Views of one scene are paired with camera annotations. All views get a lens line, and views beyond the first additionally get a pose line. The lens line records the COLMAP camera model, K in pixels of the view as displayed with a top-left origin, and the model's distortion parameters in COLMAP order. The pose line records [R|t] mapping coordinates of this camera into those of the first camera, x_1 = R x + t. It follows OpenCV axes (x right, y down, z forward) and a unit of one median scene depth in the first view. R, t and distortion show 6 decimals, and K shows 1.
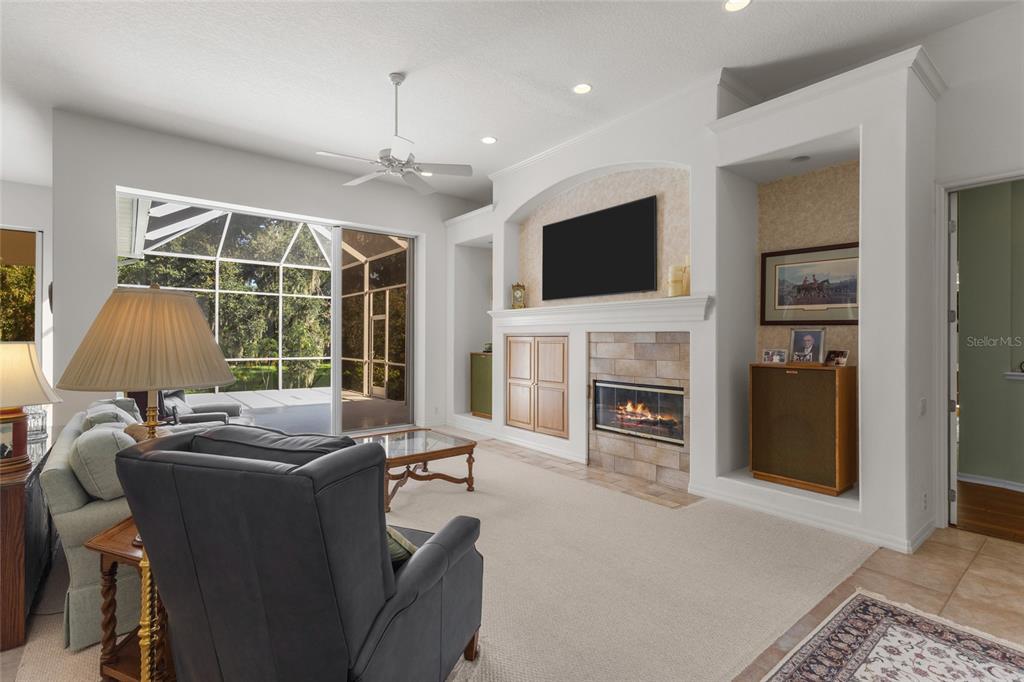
lens RADIAL K [[475.4, 0, 508.9], [0, 475.4, 336.7], [0, 0, 1]] dist [0.003067, -0.000184]
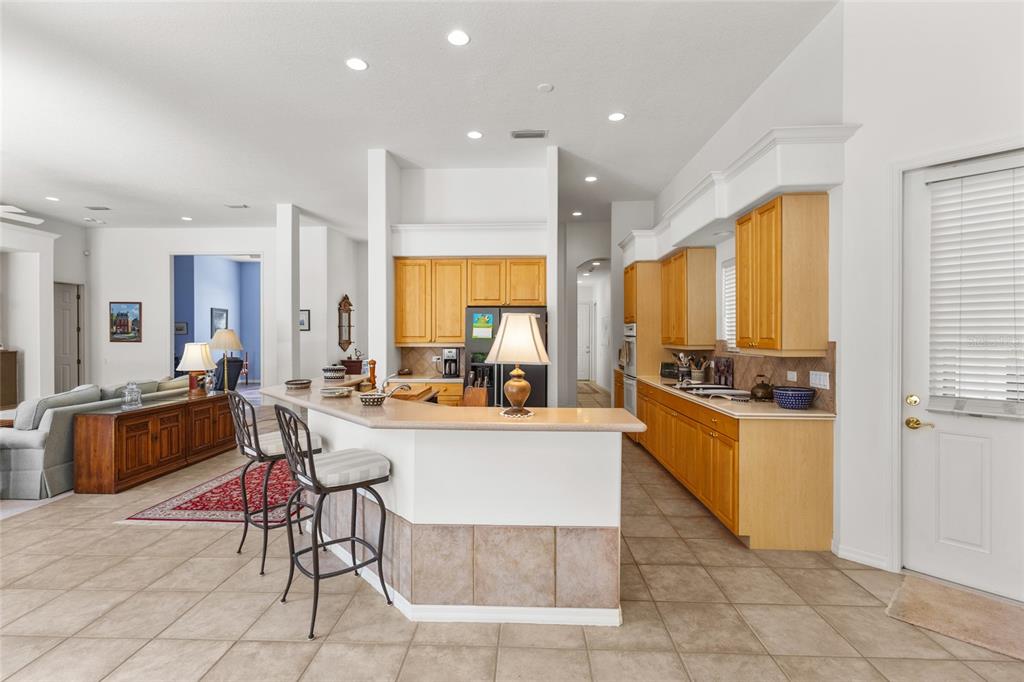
lens RADIAL K [[470.9, 0, 509.5], [0, 470.9, 338.0], [0, 0, 1]] dist [0.003366, 0.000681]
pose [[-0.755825, -0.009366, 0.654706, -1.732673], [-0.008386, 0.999954, 0.004624, -0.018393], [-0.654720, -0.001996, -0.755869, 0.793808]]
